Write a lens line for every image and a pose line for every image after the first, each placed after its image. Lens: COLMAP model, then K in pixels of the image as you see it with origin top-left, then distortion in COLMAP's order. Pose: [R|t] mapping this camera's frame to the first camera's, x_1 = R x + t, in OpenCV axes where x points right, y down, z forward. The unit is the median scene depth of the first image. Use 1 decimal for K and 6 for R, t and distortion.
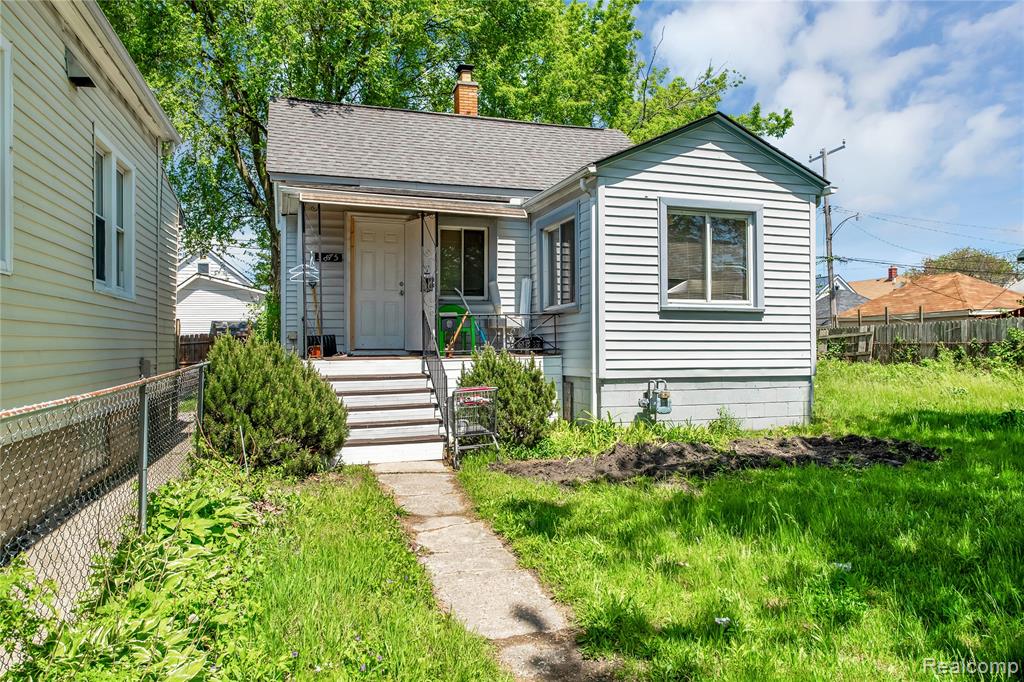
lens RADIAL K [[686.7, 0, 533.5], [0, 686.7, 342.8], [0, 0, 1]] dist [-0.004958, -0.001770]
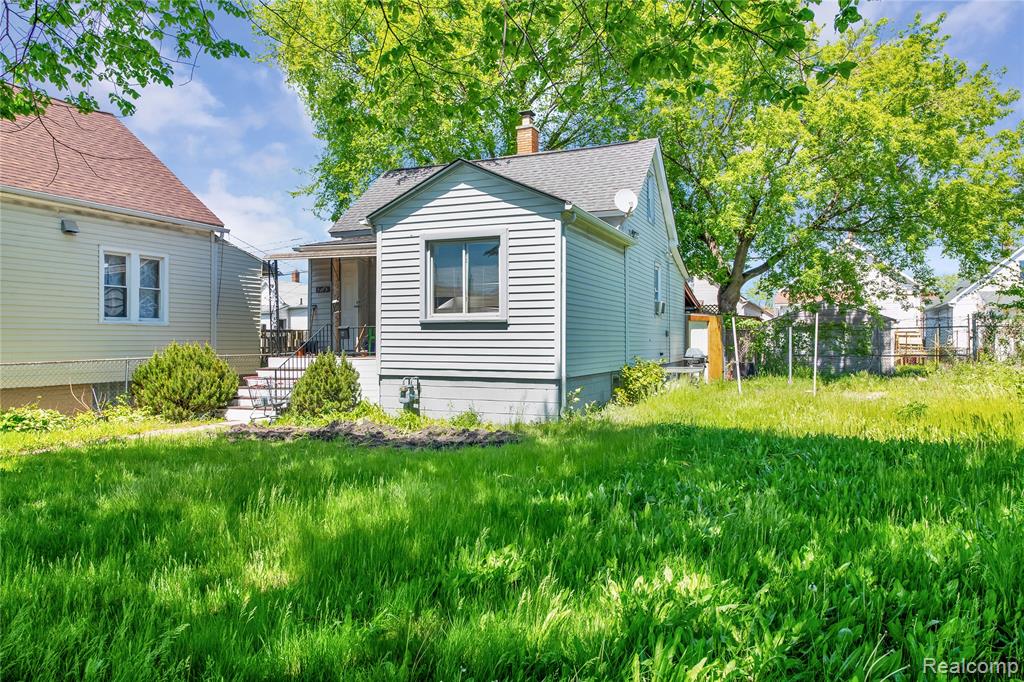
lens RADIAL K [[686.7, 0, 533.5], [0, 686.7, 342.8], [0, 0, 1]] dist [-0.004958, -0.001770]
pose [[0.761841, 0.004061, -0.647752, 1.117572], [0.001029, 0.999972, 0.007479, -0.018986], [0.647763, -0.006364, 0.761815, 0.154447]]
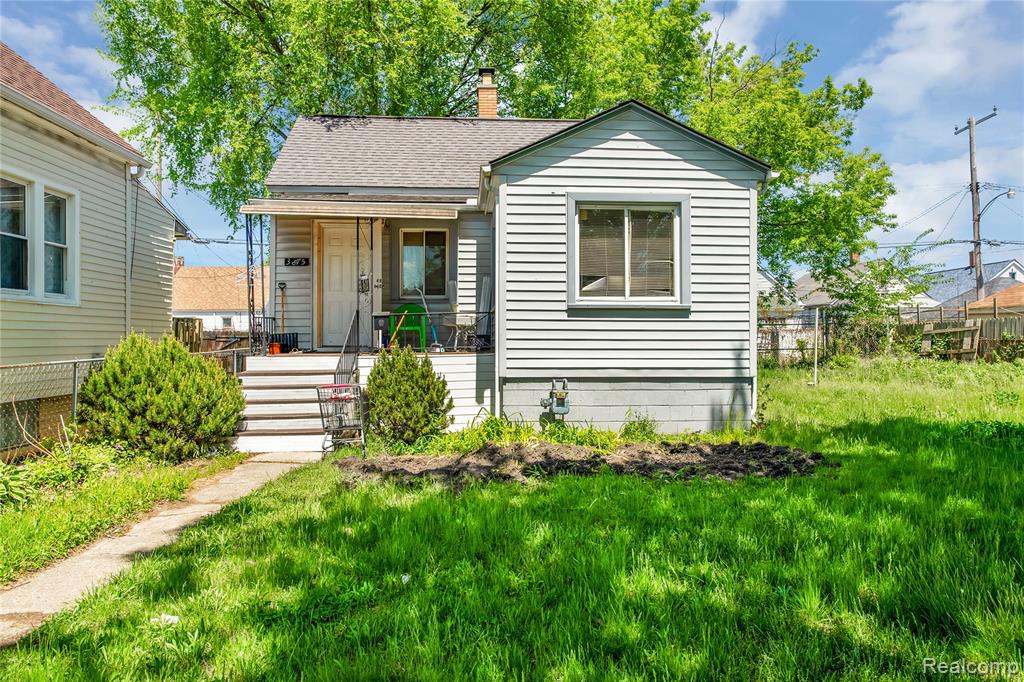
lens RADIAL K [[677.8, 0, 532.7], [0, 677.8, 340.4], [0, 0, 1]] dist [-0.002290, -0.001336]
pose [[0.969037, 0.002846, -0.246897, 0.356774], [-0.001093, 0.999973, 0.007238, -0.008300], [0.246911, -0.006744, 0.969015, 0.049731]]
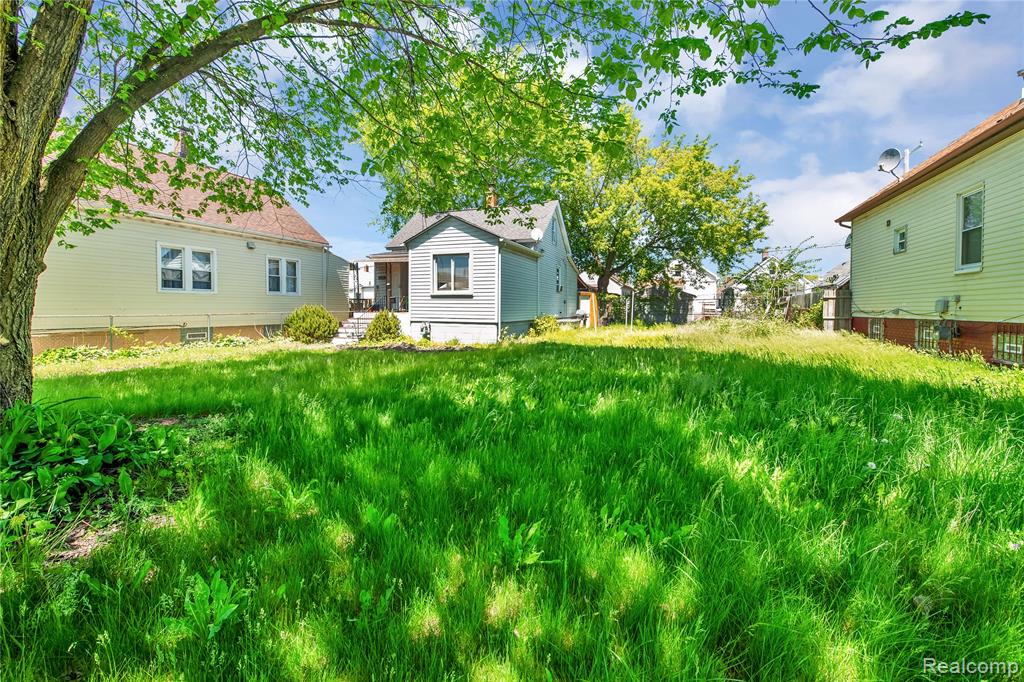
lens RADIAL K [[406.3, 0, 526.4], [0, 406.3, 321.1], [0, 0, 1]] dist [-0.000475, -0.000055]
pose [[0.788218, 0.027028, -0.614802, 1.350651], [-0.004138, 0.999245, 0.038624, -0.010262], [0.615382, -0.027900, 0.787735, 0.008988]]
